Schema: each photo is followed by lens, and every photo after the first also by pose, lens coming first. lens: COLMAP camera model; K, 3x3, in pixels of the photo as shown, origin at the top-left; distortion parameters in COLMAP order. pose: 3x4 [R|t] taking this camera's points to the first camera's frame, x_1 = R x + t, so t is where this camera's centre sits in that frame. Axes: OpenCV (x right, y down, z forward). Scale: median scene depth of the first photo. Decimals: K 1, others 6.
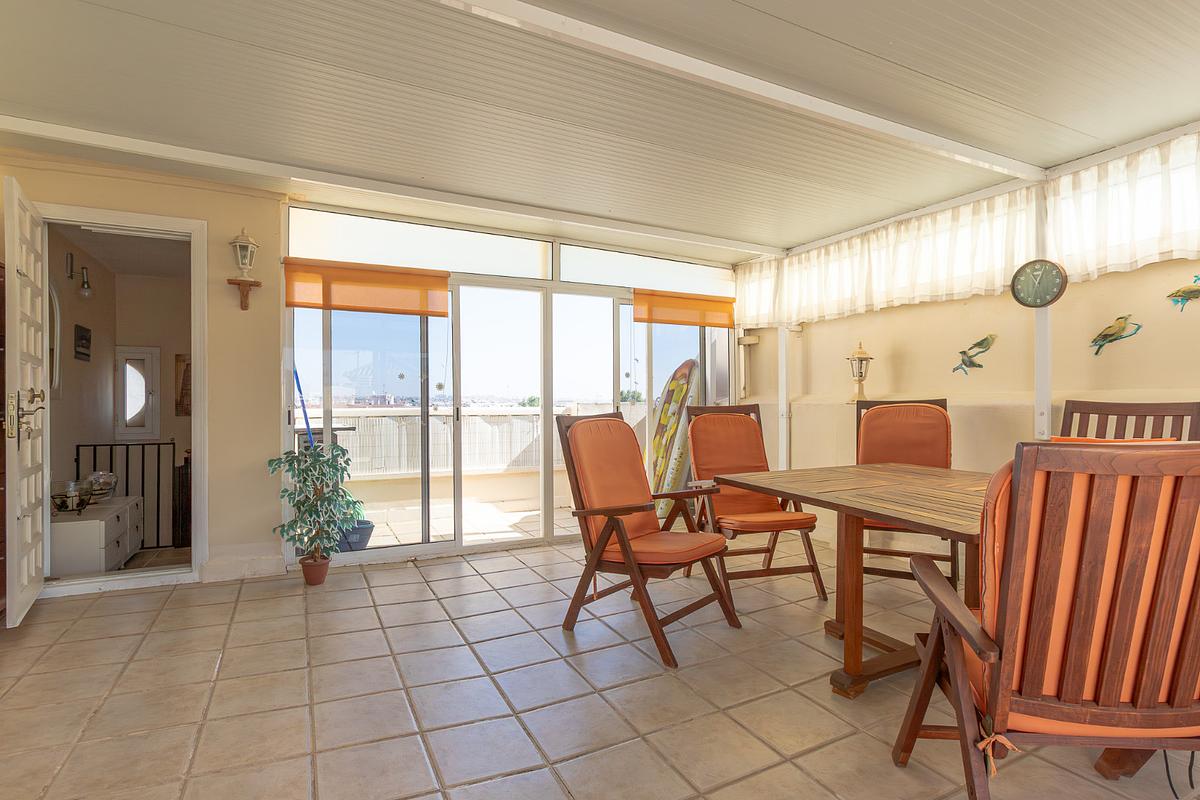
lens RADIAL K [[619.6, 0, 591.5], [0, 619.6, 403.4], [0, 0, 1]] dist [-0.003633, -0.000988]
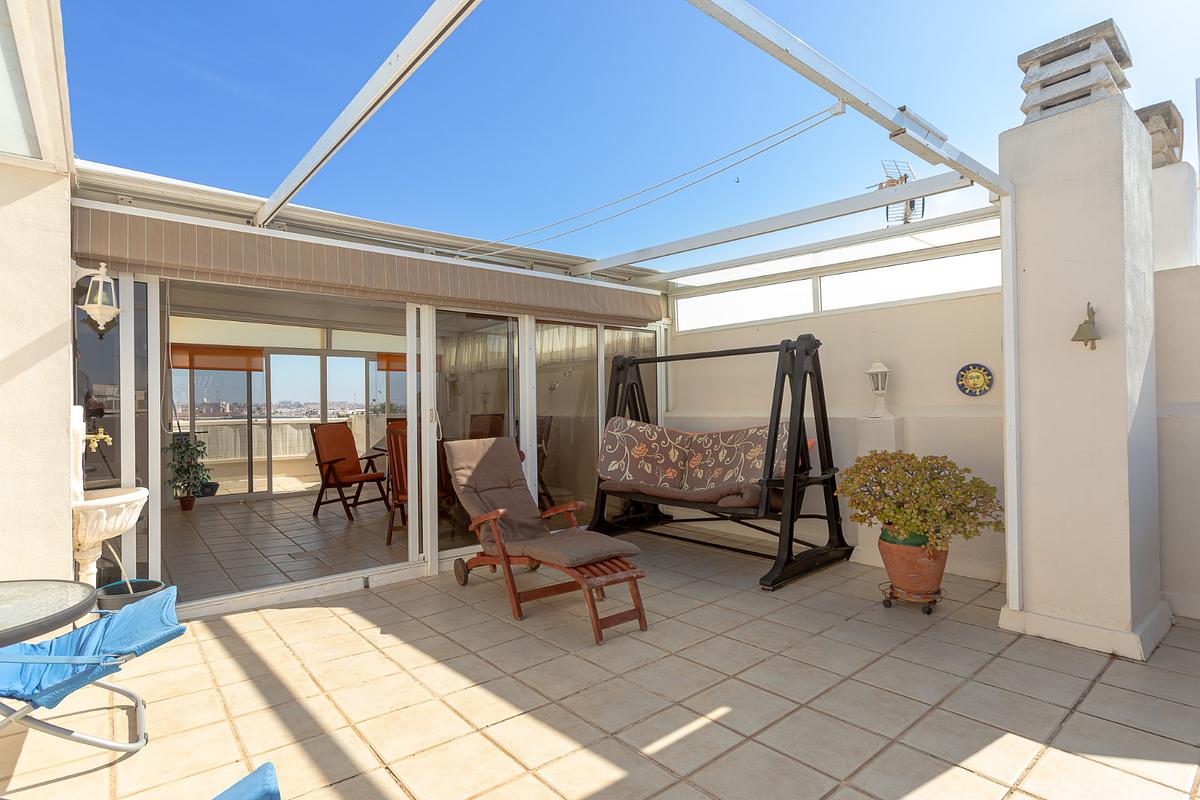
lens RADIAL K [[607.1, 0, 598.2], [0, 607.1, 404.2], [0, 0, 1]] dist [-0.015022, 0.019953]
pose [[0.964165, -0.005000, 0.265255, 0.256800], [0.005614, 0.999983, -0.001558, -0.031875], [-0.265243, 0.002991, 0.964177, -1.025506]]
